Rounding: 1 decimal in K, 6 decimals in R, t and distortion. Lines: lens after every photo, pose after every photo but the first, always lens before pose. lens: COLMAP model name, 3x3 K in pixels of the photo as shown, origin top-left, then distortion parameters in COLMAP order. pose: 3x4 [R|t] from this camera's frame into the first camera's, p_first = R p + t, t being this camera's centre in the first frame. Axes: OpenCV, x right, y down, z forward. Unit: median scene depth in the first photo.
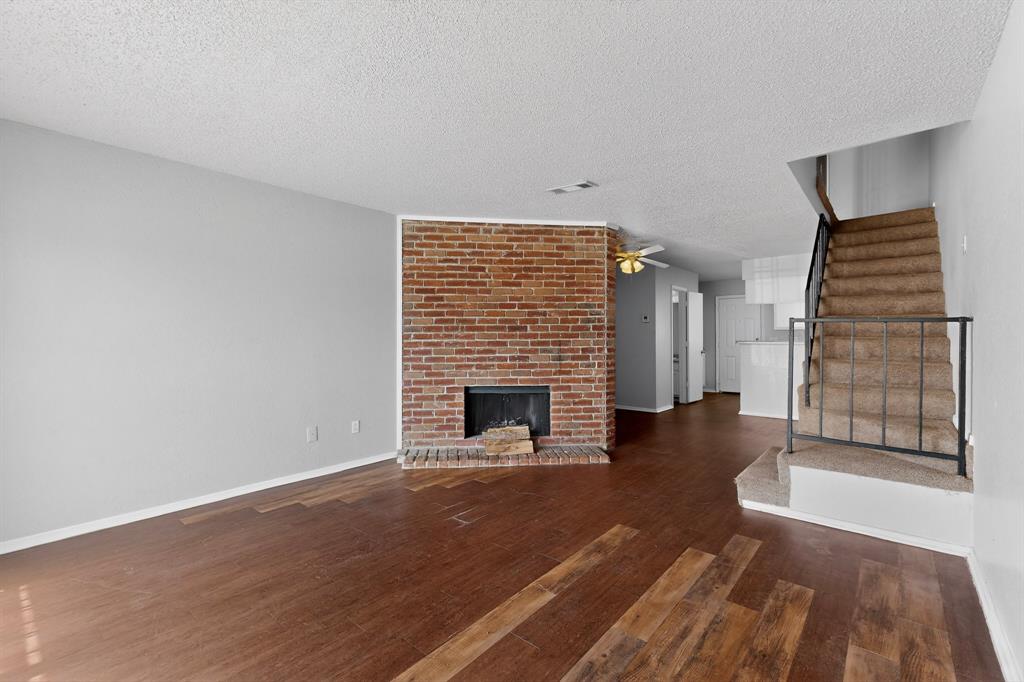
lens RADIAL K [[450.6, 0, 514.3], [0, 450.6, 333.9], [0, 0, 1]] dist [0.005685, -0.000660]
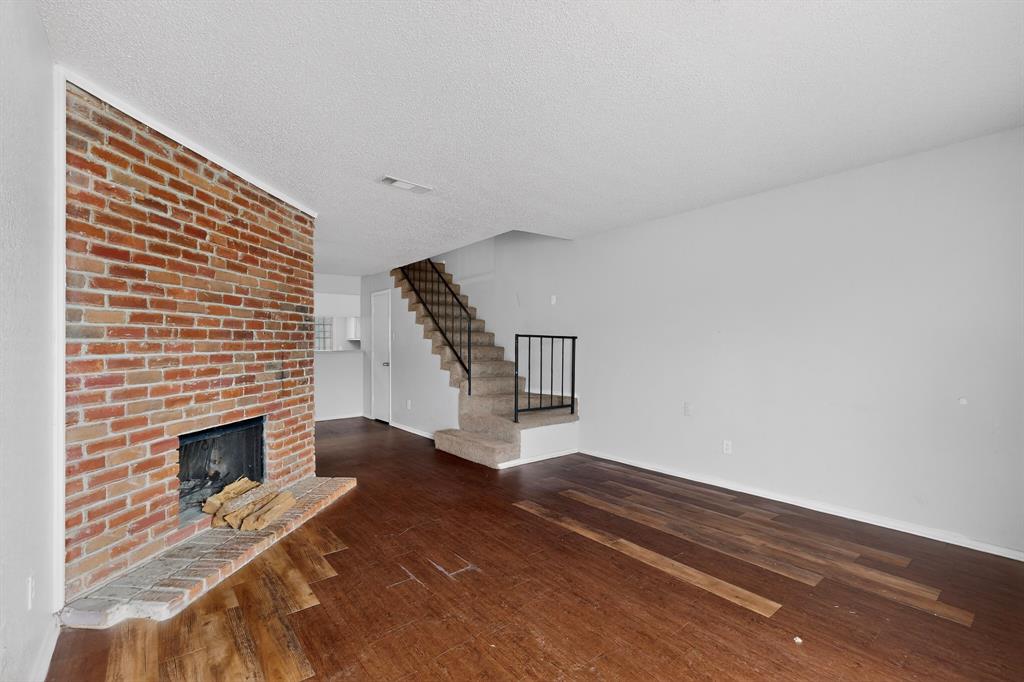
lens RADIAL K [[450.6, 0, 510.2], [0, 450.6, 347.0], [0, 0, 1]] dist [0.005685, -0.000660]
pose [[0.194708, -0.004692, 0.980850, -0.585281], [-0.004379, 0.999974, 0.005652, 0.000171], [-0.980851, -0.005396, 0.194683, 0.484975]]
